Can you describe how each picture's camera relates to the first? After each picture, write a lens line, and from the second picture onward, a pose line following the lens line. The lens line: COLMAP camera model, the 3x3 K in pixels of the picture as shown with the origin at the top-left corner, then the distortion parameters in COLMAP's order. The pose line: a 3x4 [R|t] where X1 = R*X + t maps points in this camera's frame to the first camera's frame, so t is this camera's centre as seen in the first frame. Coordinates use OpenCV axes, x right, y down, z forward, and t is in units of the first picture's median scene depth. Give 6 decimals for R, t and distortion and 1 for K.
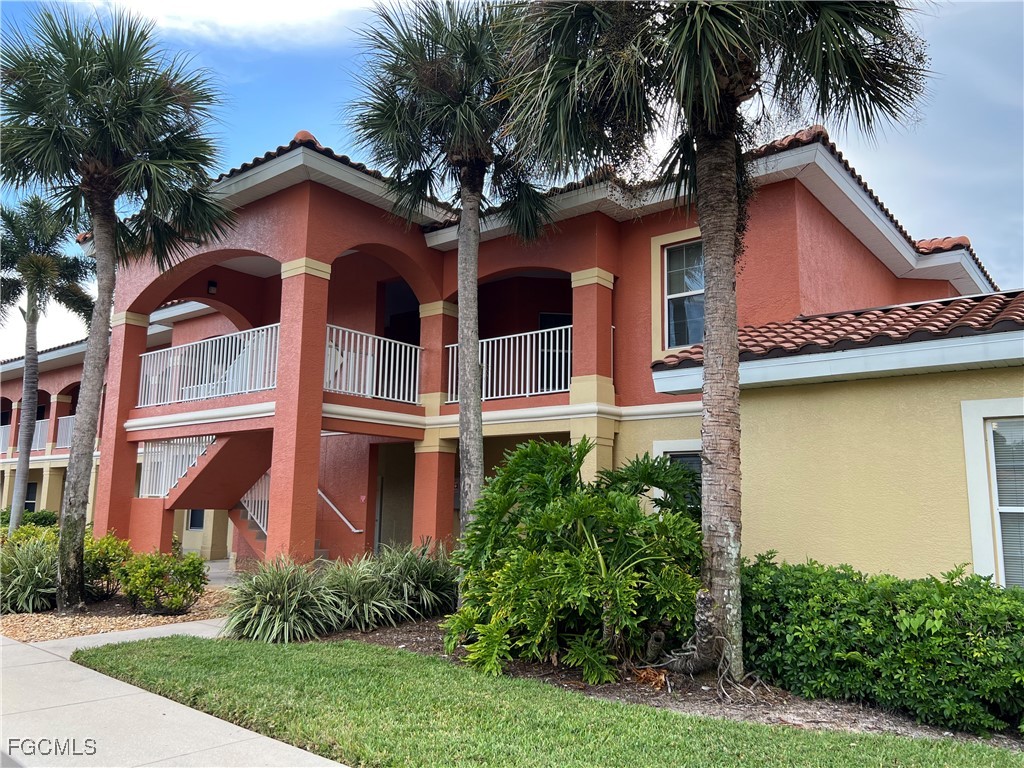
lens RADIAL K [[777.5, 0, 511.0], [0, 777.5, 391.0], [0, 0, 1]] dist [0.052388, -0.058909]
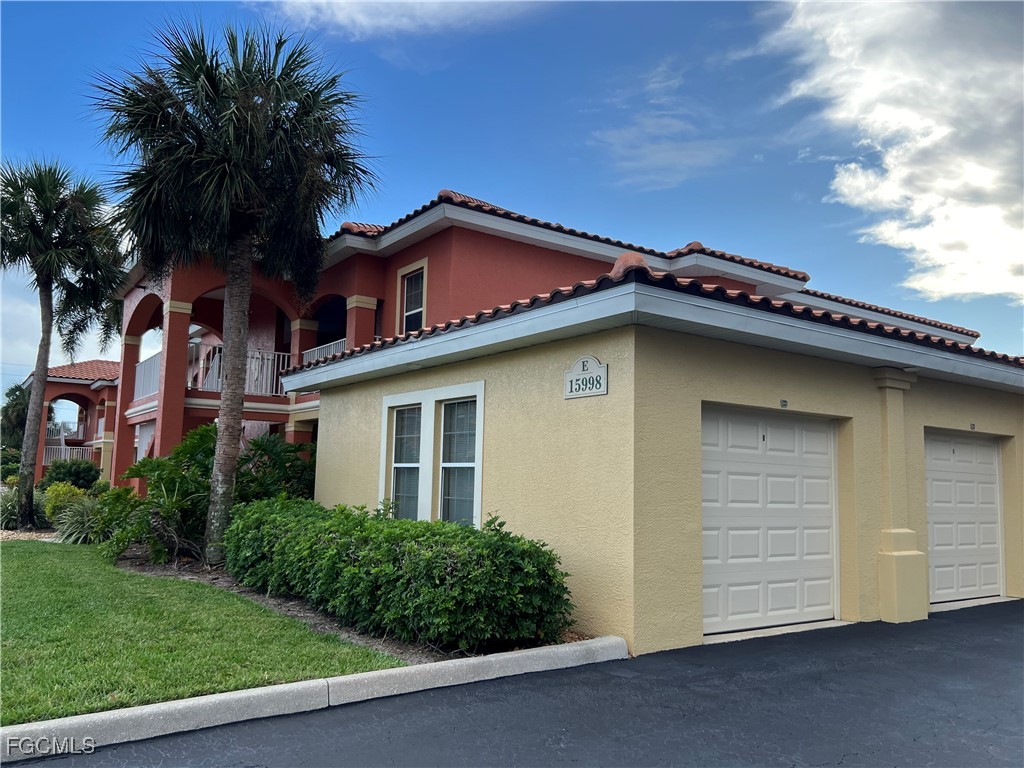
lens RADIAL K [[824.2, 0, 512.4], [0, 824.2, 381.7], [0, 0, 1]] dist [0.005849, 0.001438]
pose [[0.960128, -0.026751, -0.278278, 0.711312], [0.032760, 0.999319, 0.016963, -0.020595], [0.277635, -0.025403, 0.960351, -0.292043]]
